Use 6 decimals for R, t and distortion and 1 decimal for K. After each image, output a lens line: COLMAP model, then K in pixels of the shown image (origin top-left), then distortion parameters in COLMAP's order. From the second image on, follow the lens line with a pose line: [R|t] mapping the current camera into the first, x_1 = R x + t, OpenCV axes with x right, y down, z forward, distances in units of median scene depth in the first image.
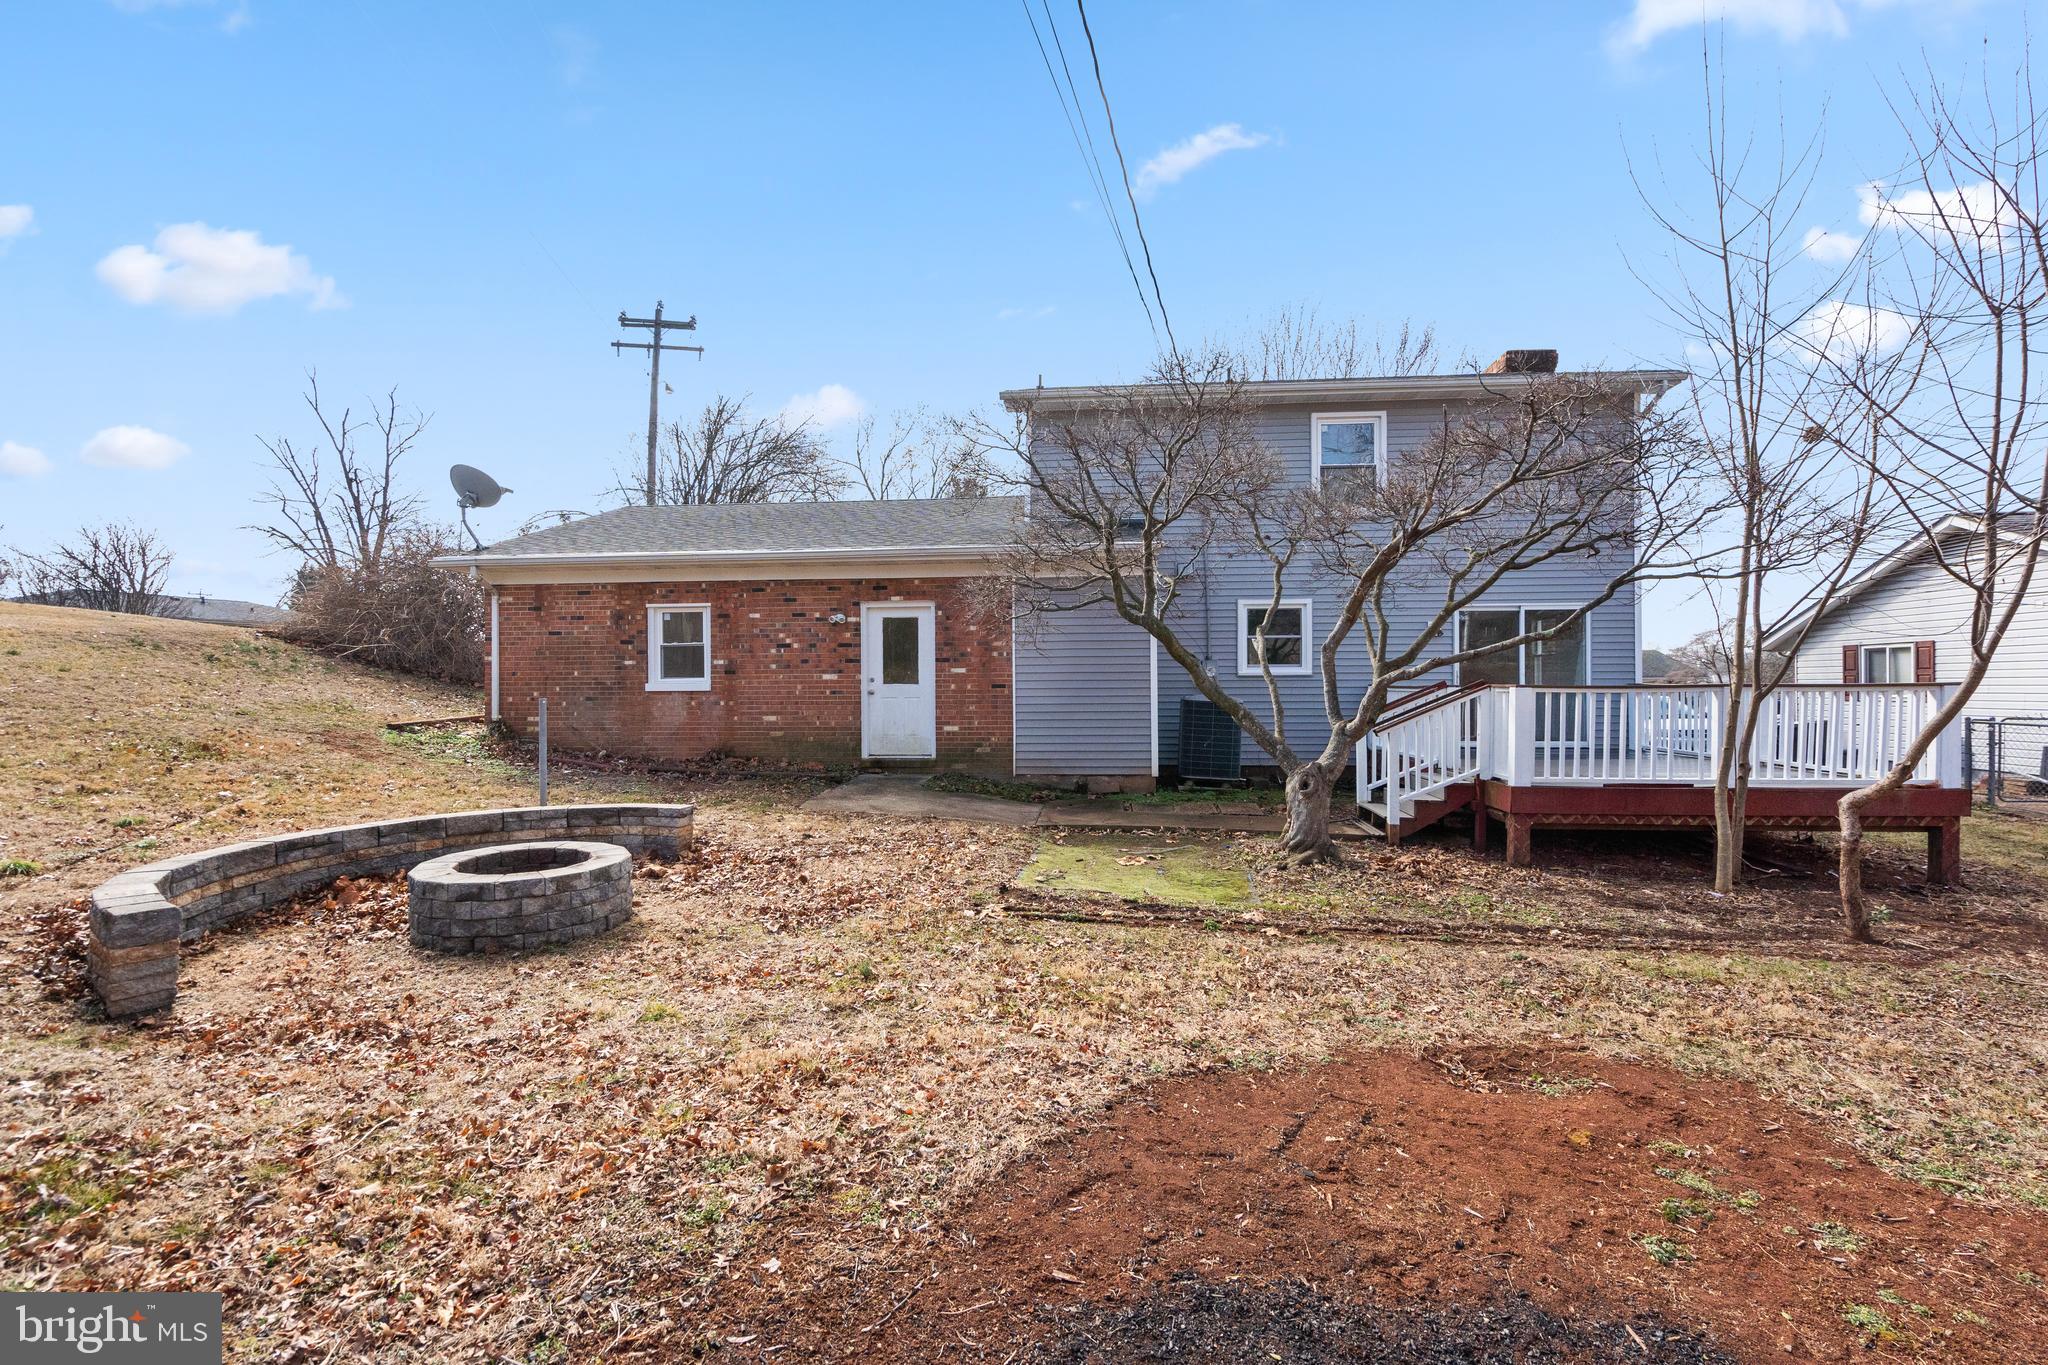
lens RADIAL K [[938.8, 0, 1024.0], [0, 938.8, 682.5], [0, 0, 1]] dist [-0.026203, 0.000044]
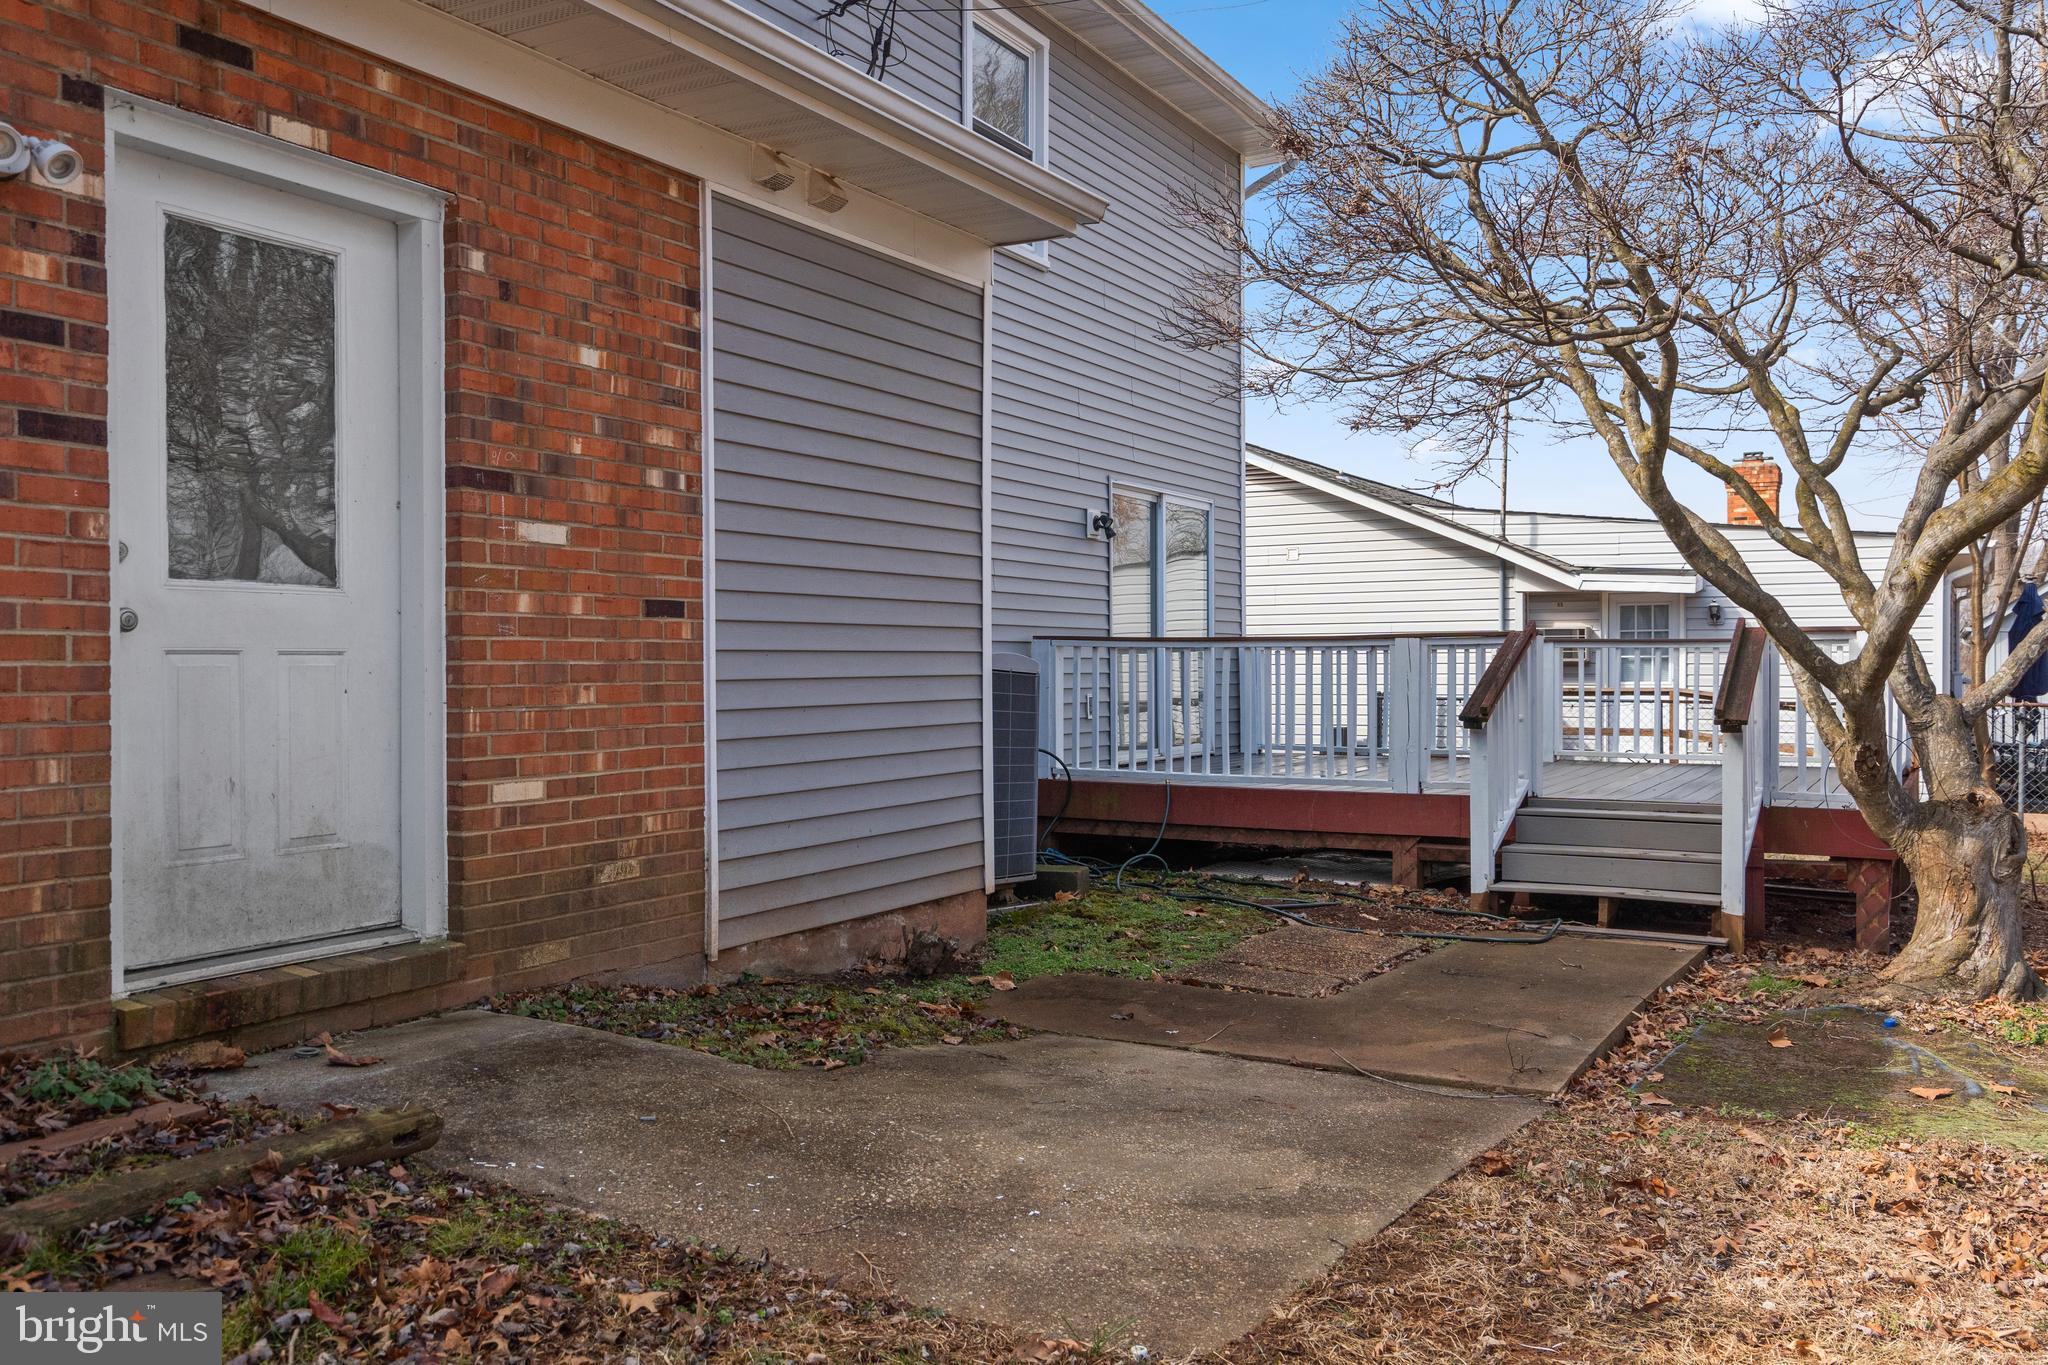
lens RADIAL K [[1656.9, 0, 1024.0], [0, 1656.9, 682.5], [0, 0, 1]] dist [0.002292, 0.001531]
pose [[0.404466, -0.004744, 0.914541, -0.380869], [-0.001856, 0.999980, 0.006008, 0.020130], [-0.914551, -0.004128, 0.404449, 0.717881]]
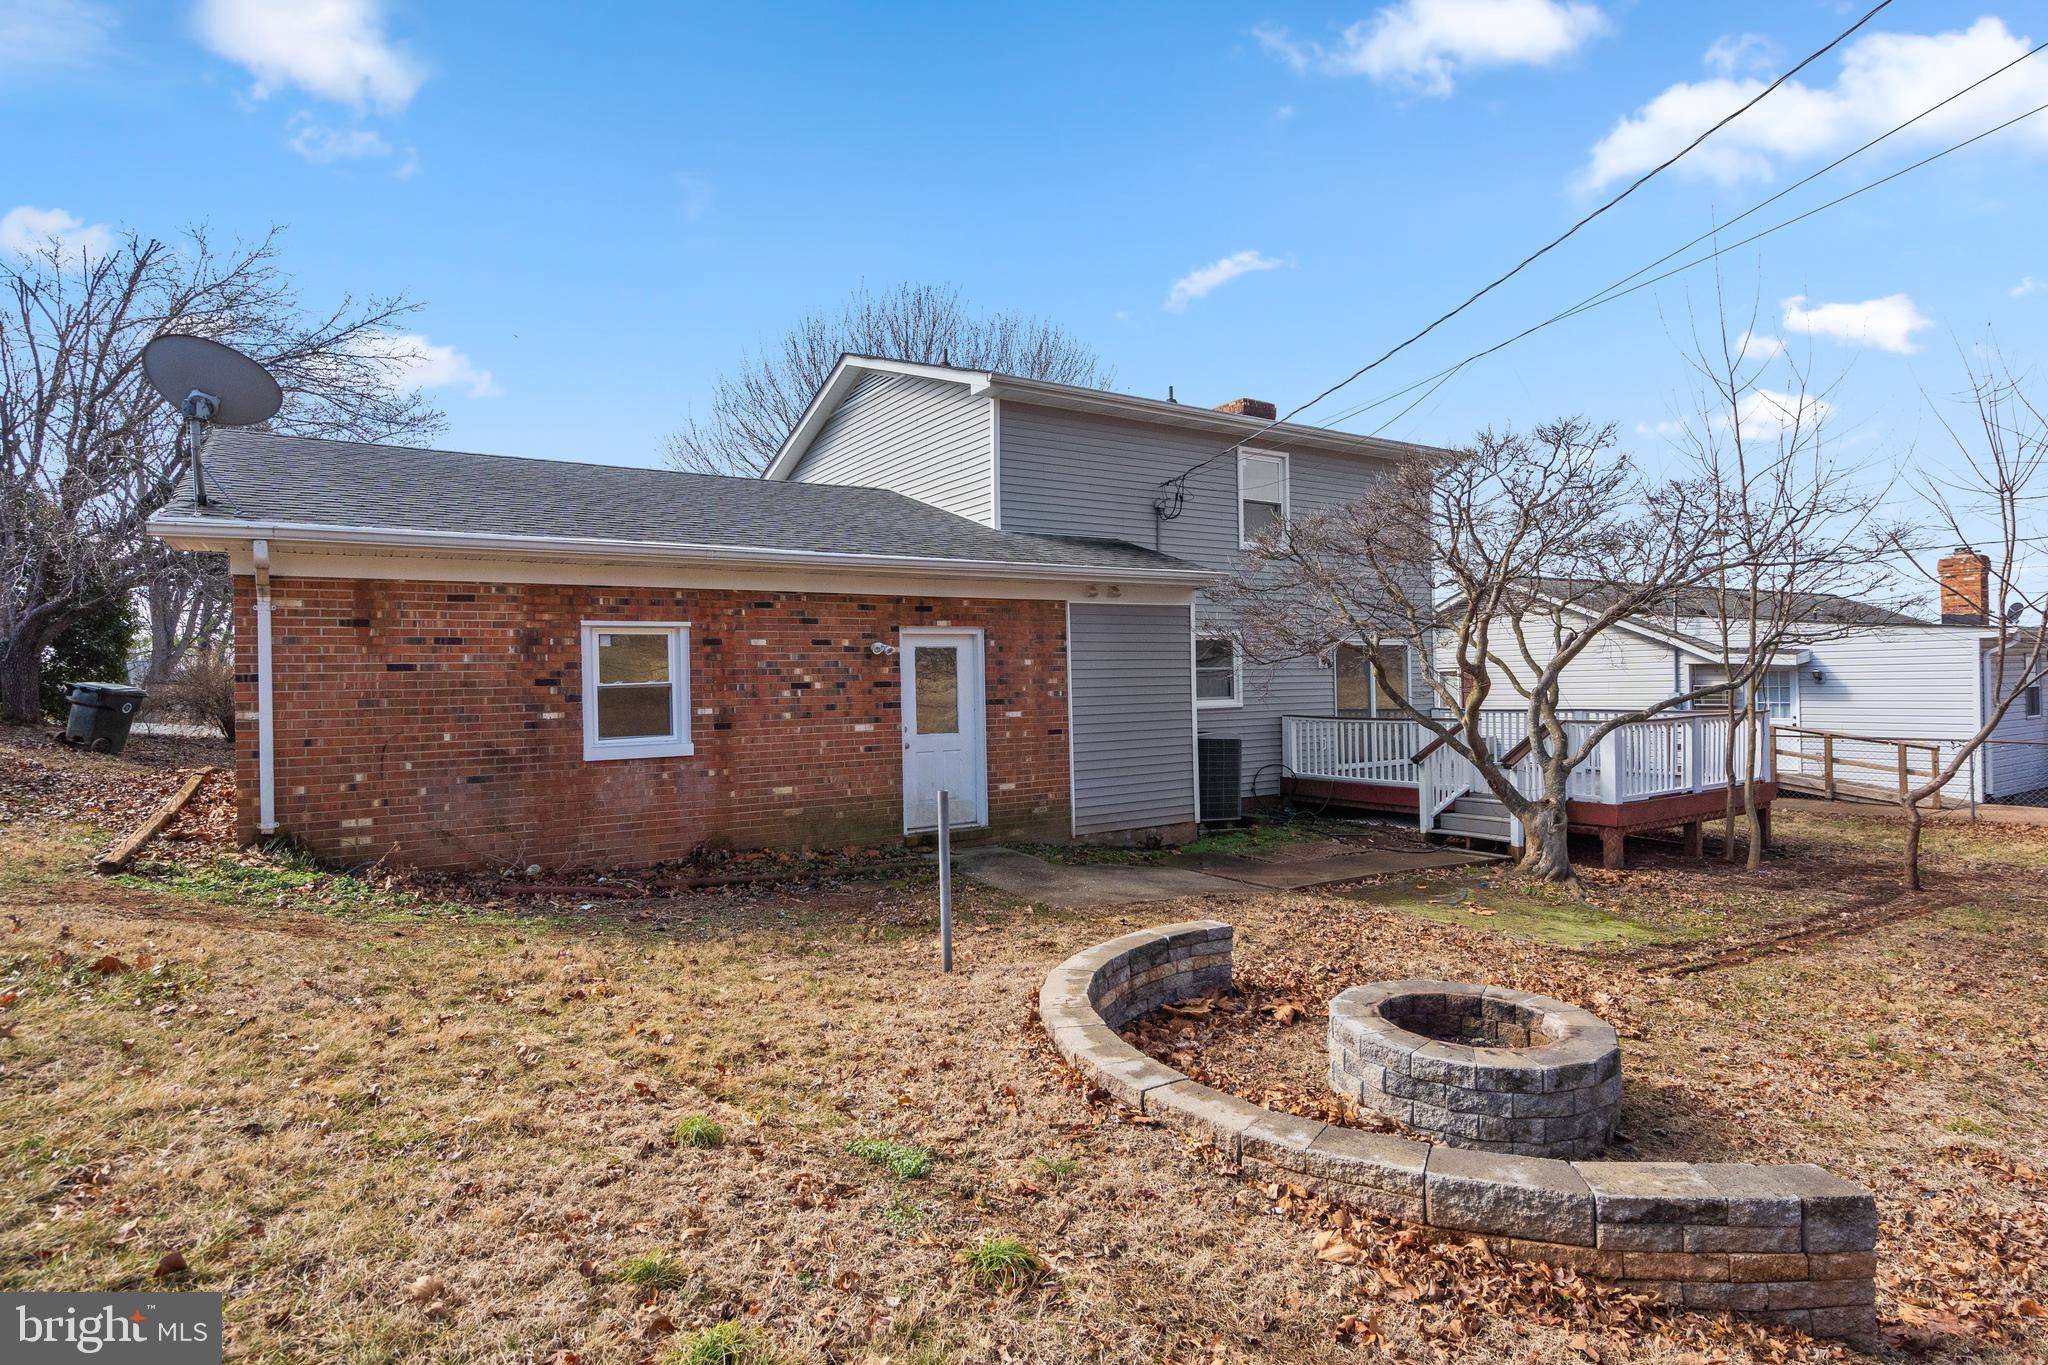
lens RADIAL K [[1085.0, 0, 1024.0], [0, 1085.0, 682.5], [0, 0, 1]] dist [0.001230, -0.000293]
pose [[0.781147, -0.010522, 0.624259, -0.633661], [0.016089, 0.999865, -0.003279, -0.036337], [-0.624140, 0.012605, 0.781211, 0.258355]]
